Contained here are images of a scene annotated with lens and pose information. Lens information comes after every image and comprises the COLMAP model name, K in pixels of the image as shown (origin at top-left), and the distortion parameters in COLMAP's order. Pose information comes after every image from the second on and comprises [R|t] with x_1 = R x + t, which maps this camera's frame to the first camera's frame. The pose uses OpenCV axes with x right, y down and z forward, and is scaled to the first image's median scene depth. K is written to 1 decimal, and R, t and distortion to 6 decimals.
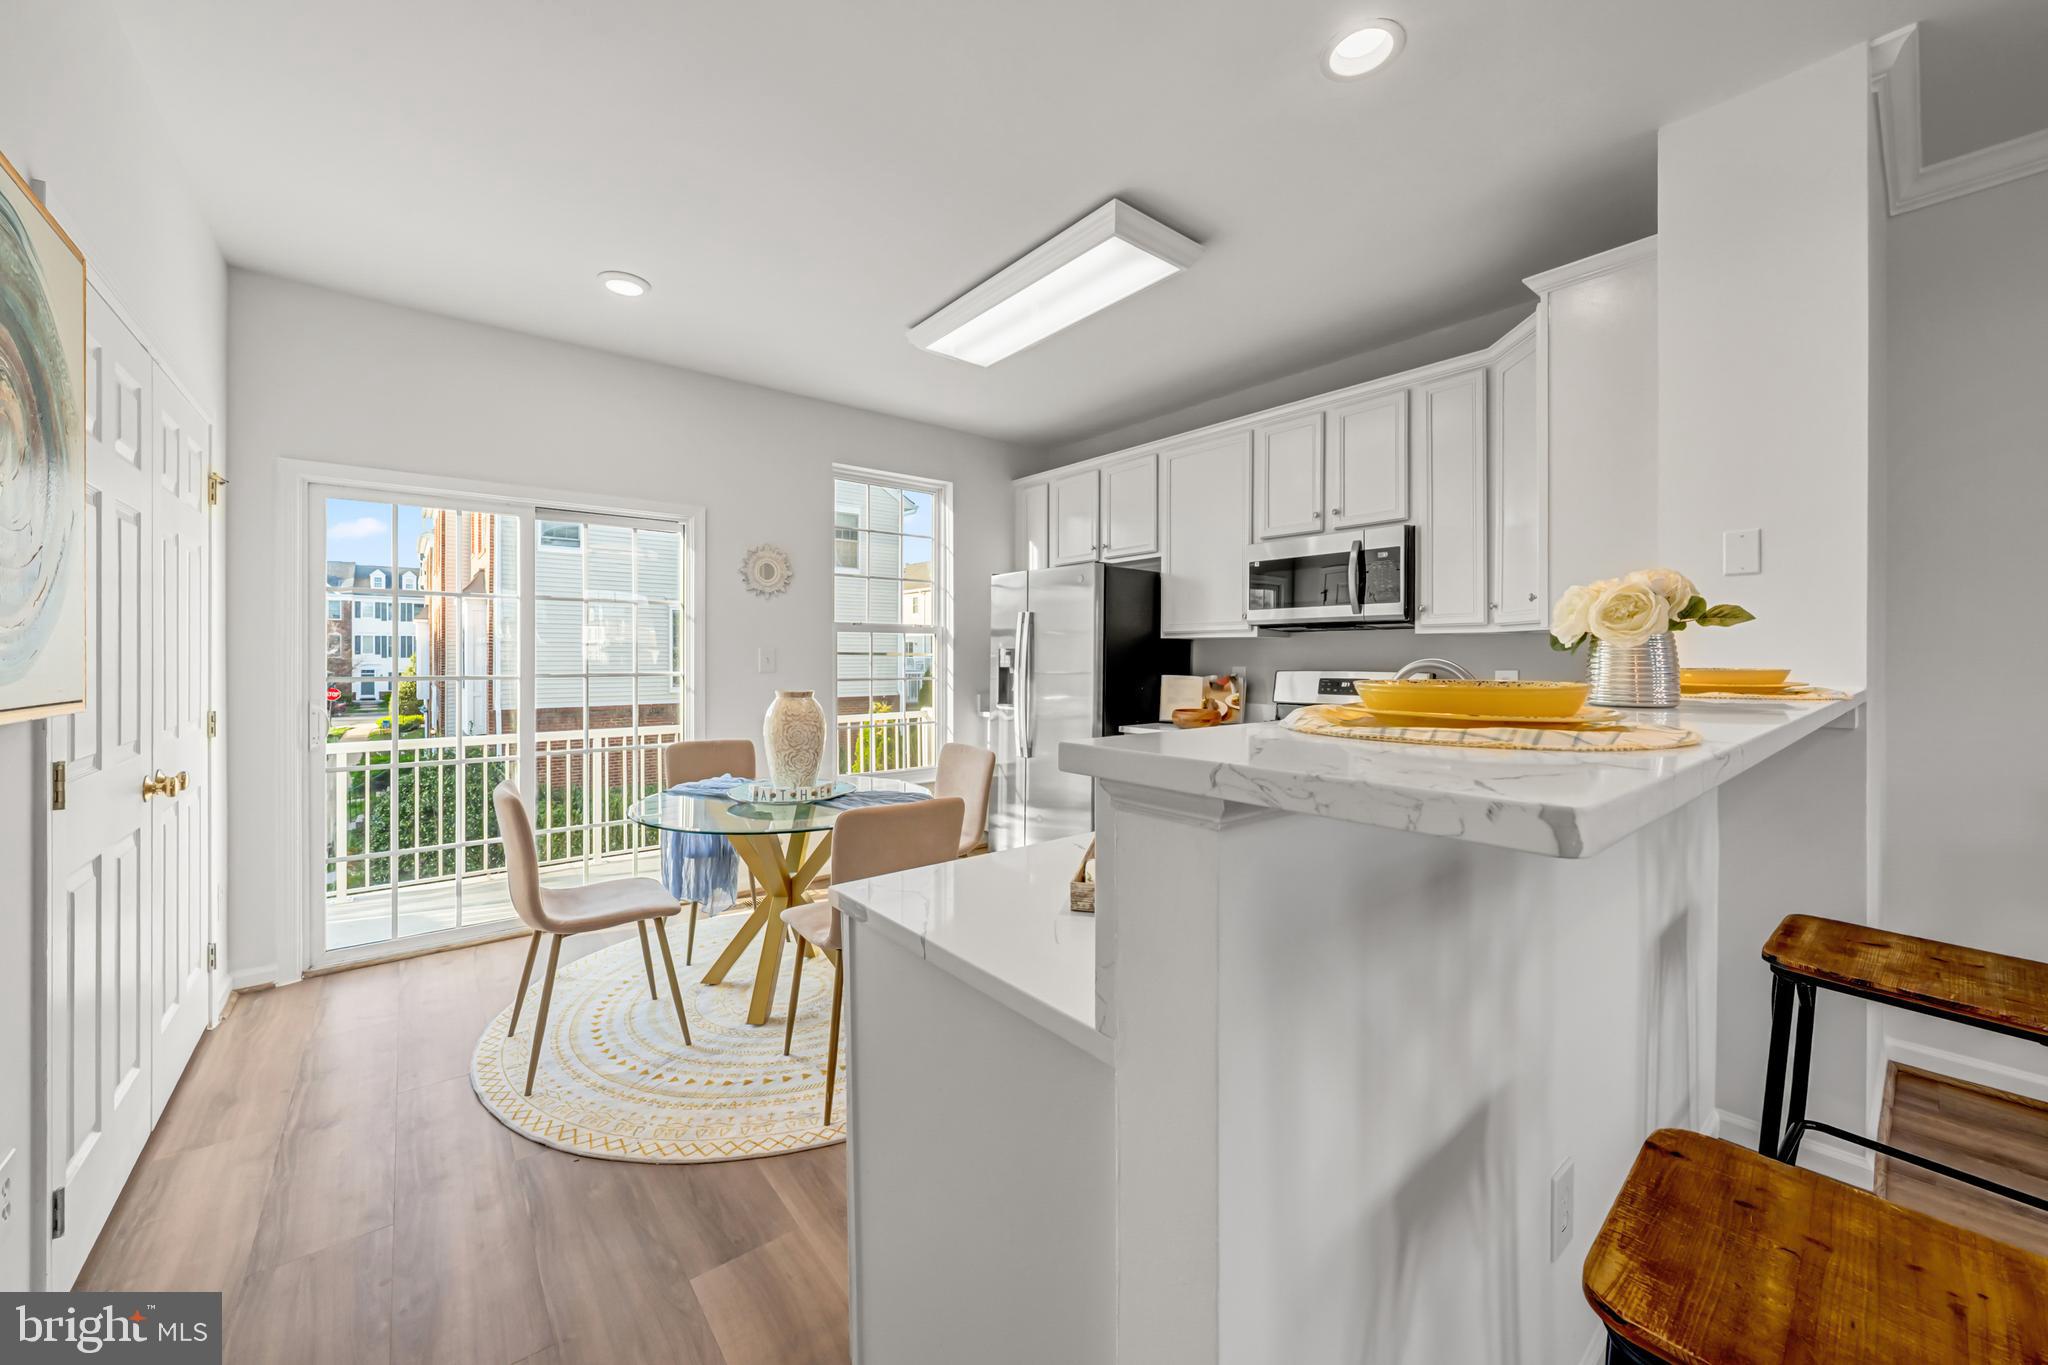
lens RADIAL K [[768.6, 0, 1024.2], [0, 768.6, 656.3], [0, 0, 1]] dist [-0.001752, -0.000161]
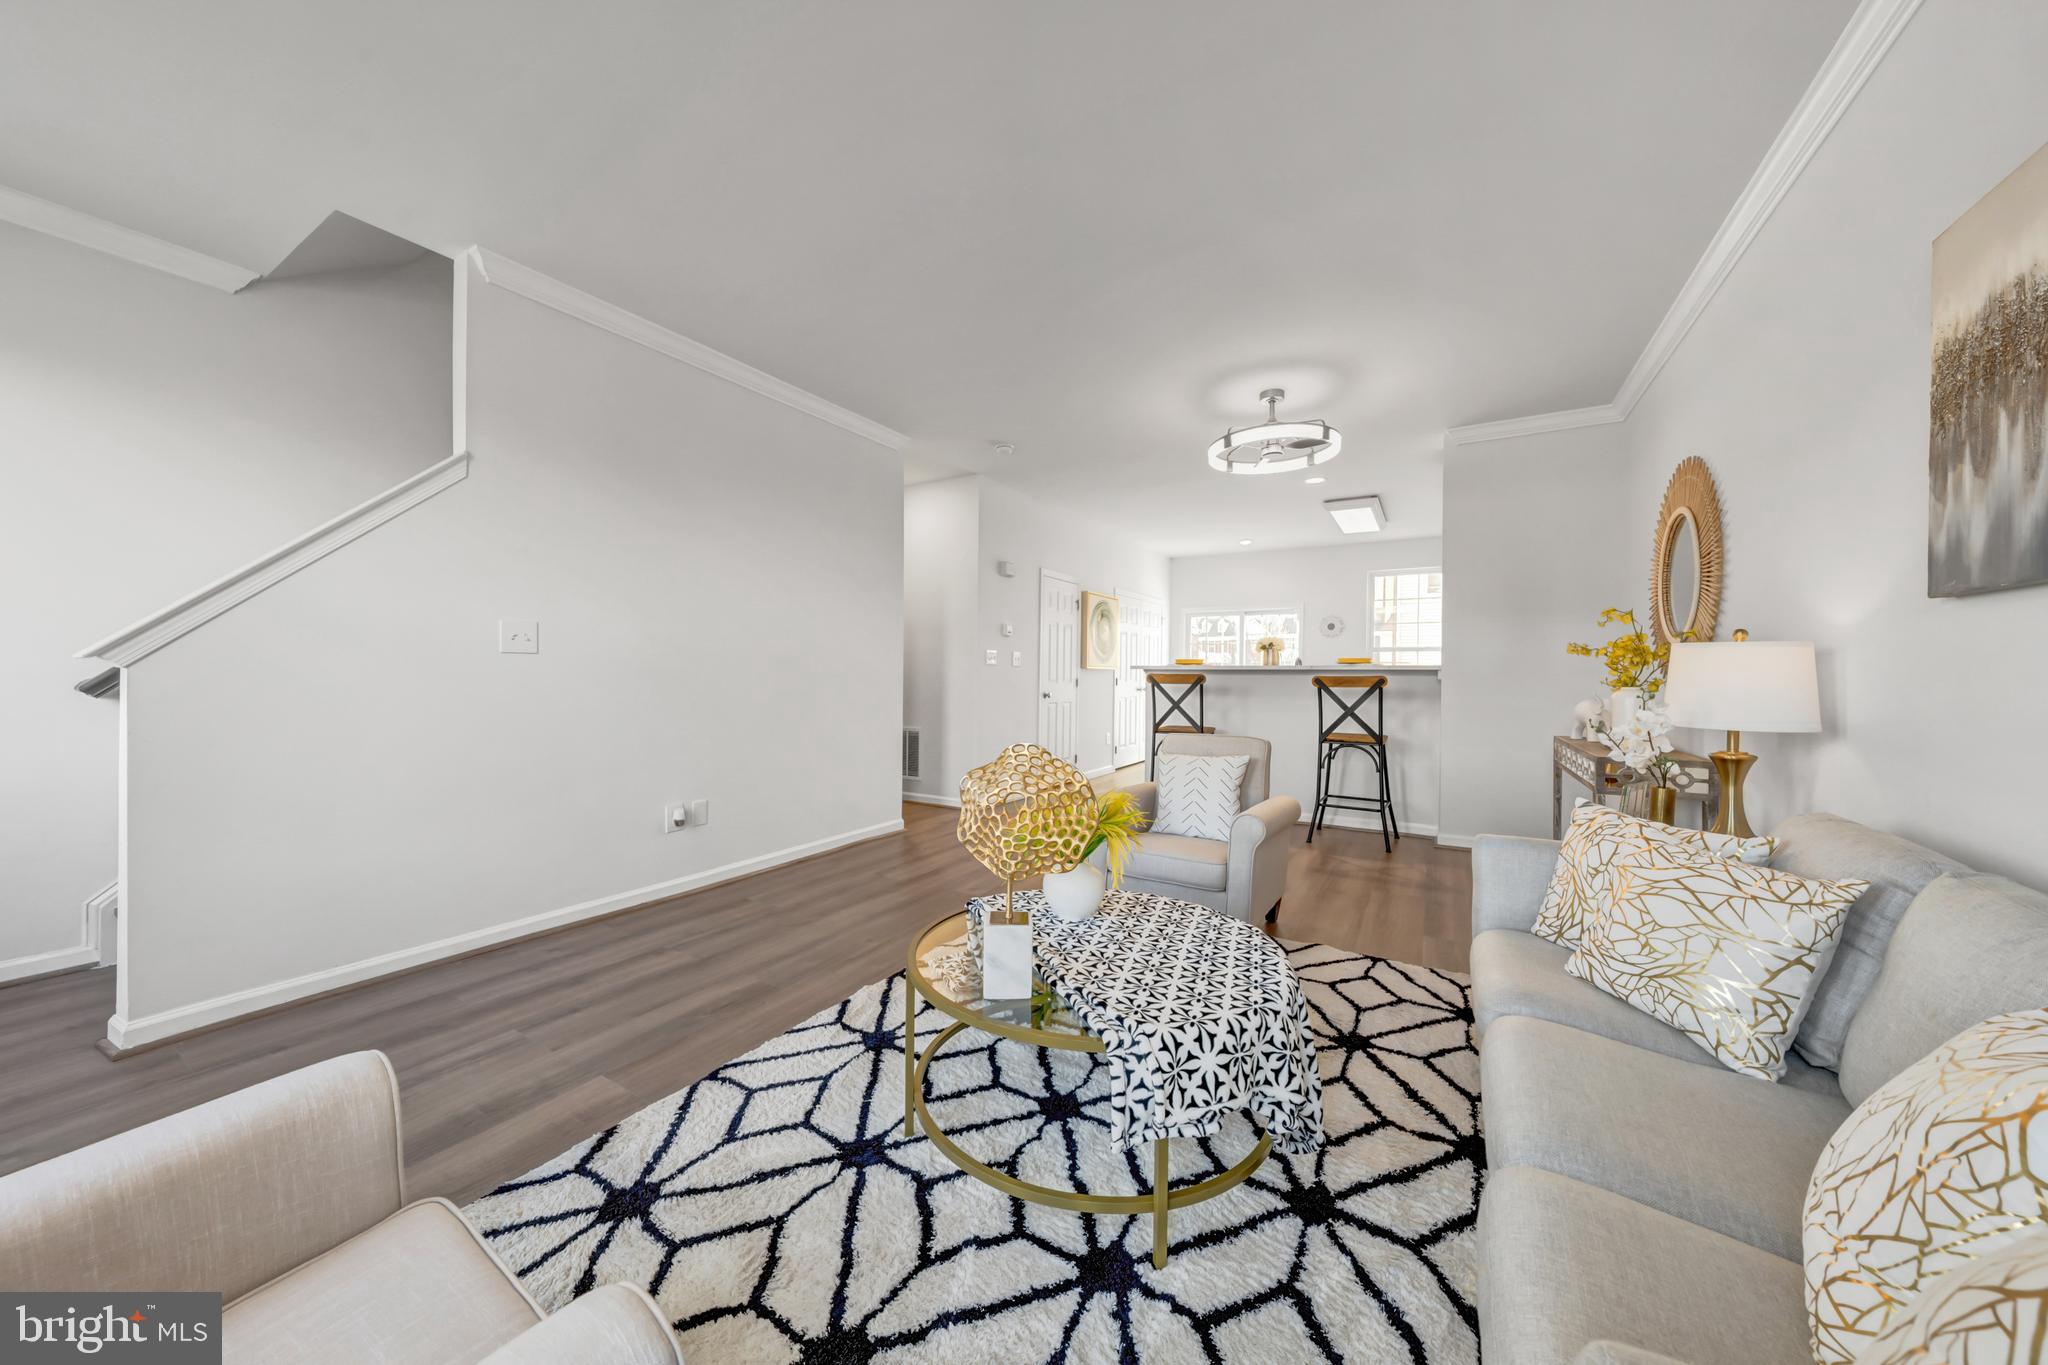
lens RADIAL K [[700.2, 0, 1011.9], [0, 700.2, 673.1], [0, 0, 1]] dist [-0.005800, -0.000043]
pose [[0.328701, 0.000616, -0.944434, 1.671360], [-0.010752, 0.999937, -0.003090, 0.053090], [0.944373, 0.011170, 0.328687, -0.733414]]
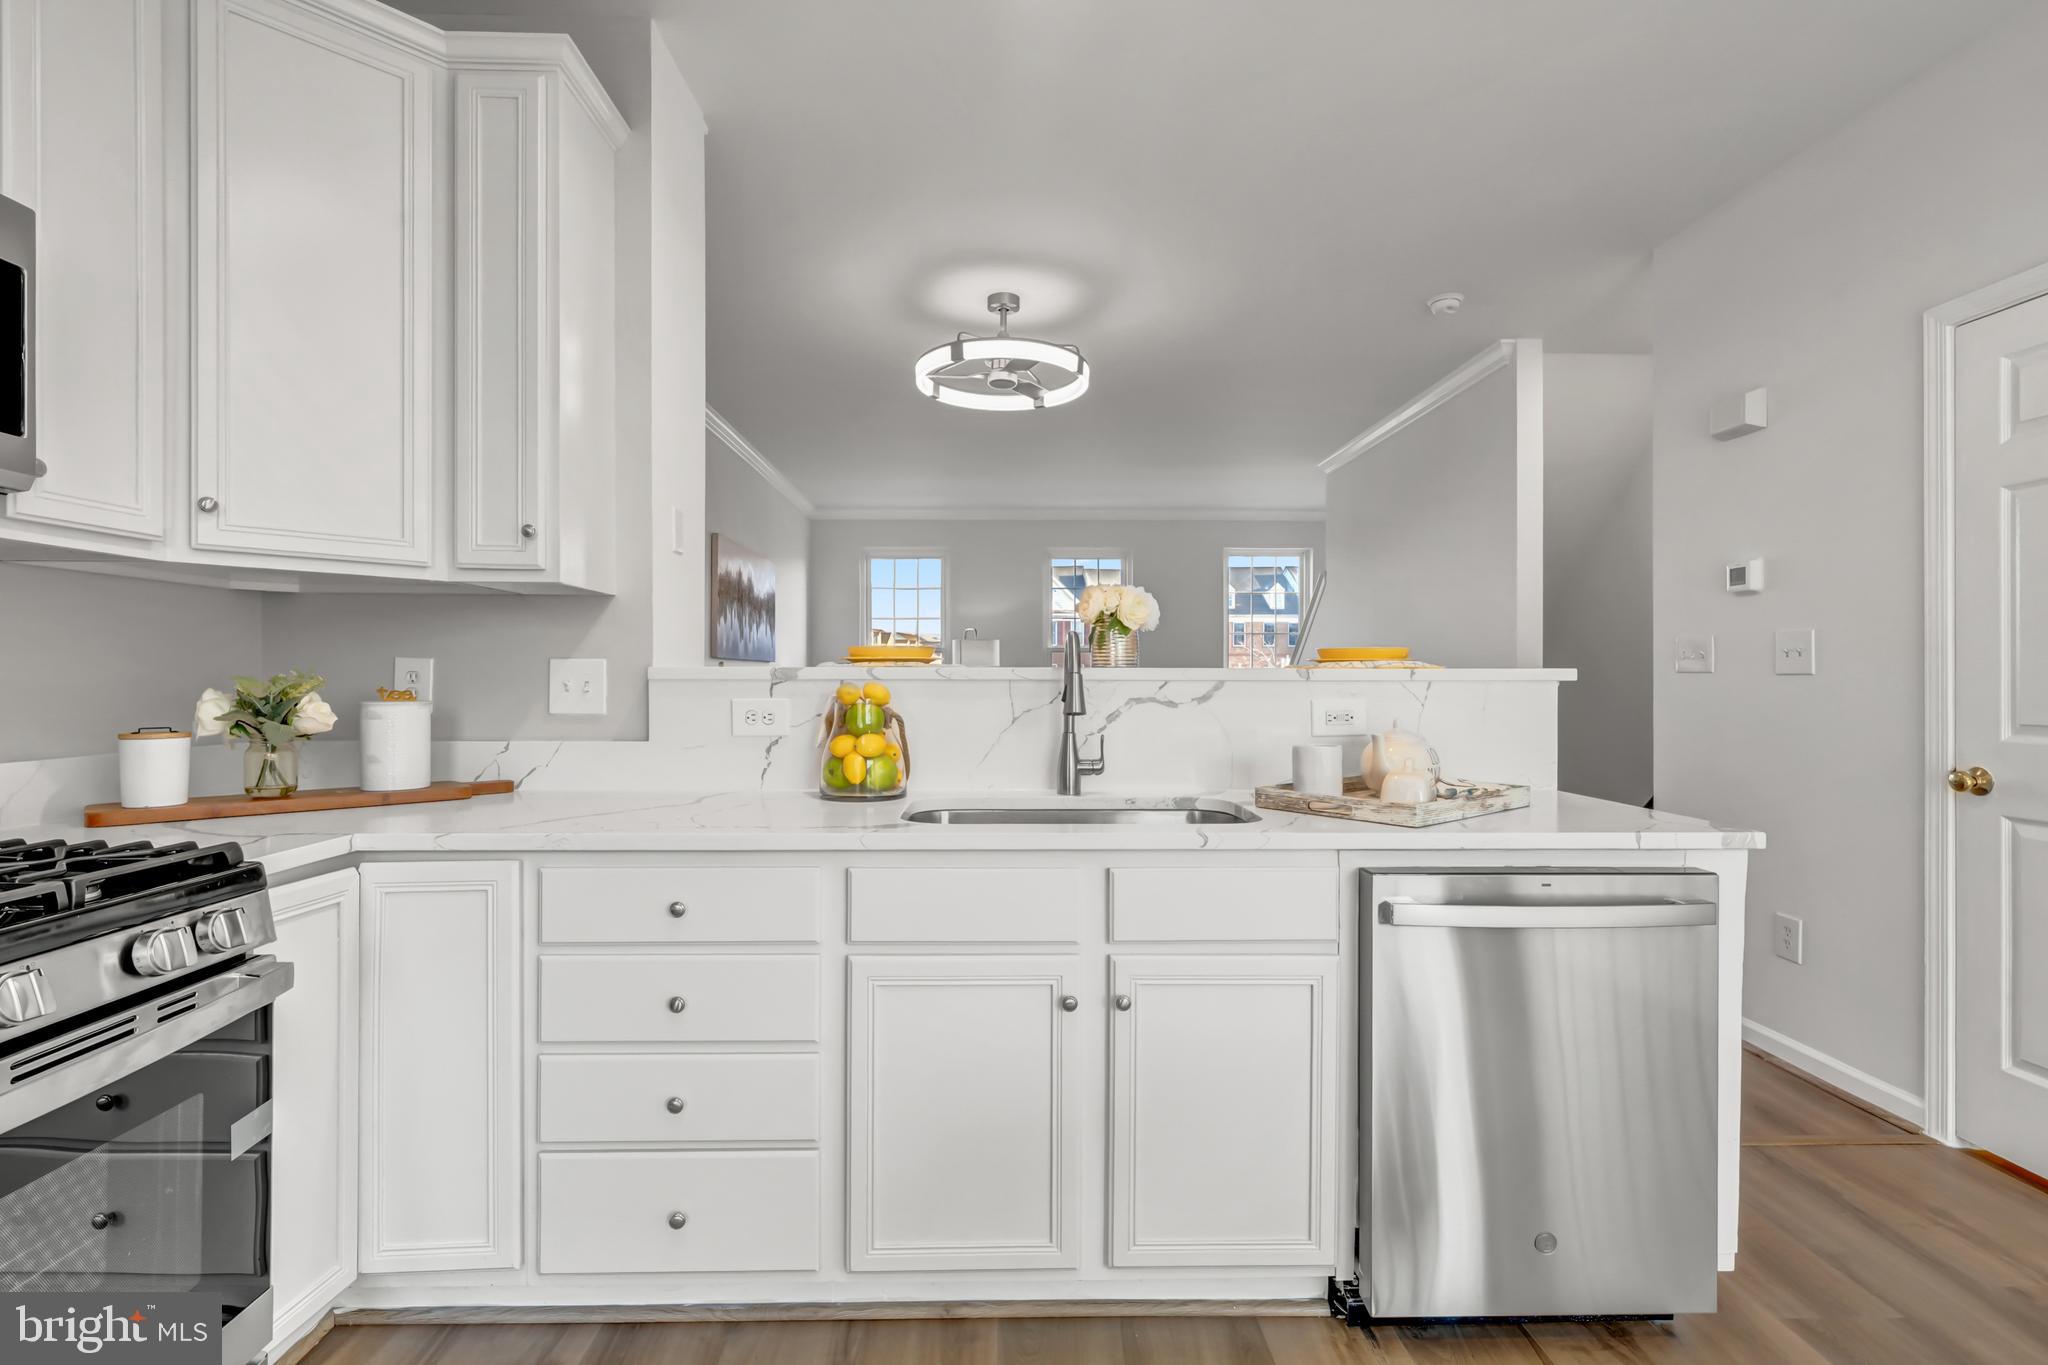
lens RADIAL K [[945.5, 0, 1020.9], [0, 945.5, 674.2], [0, 0, 1]] dist [-0.000793, -0.000125]
pose [[-0.790981, 0.000737, 0.611841, -0.095853], [-0.000043, 0.999999, -0.001260, 0.031463], [-0.611841, -0.001023, -0.790980, 1.039252]]
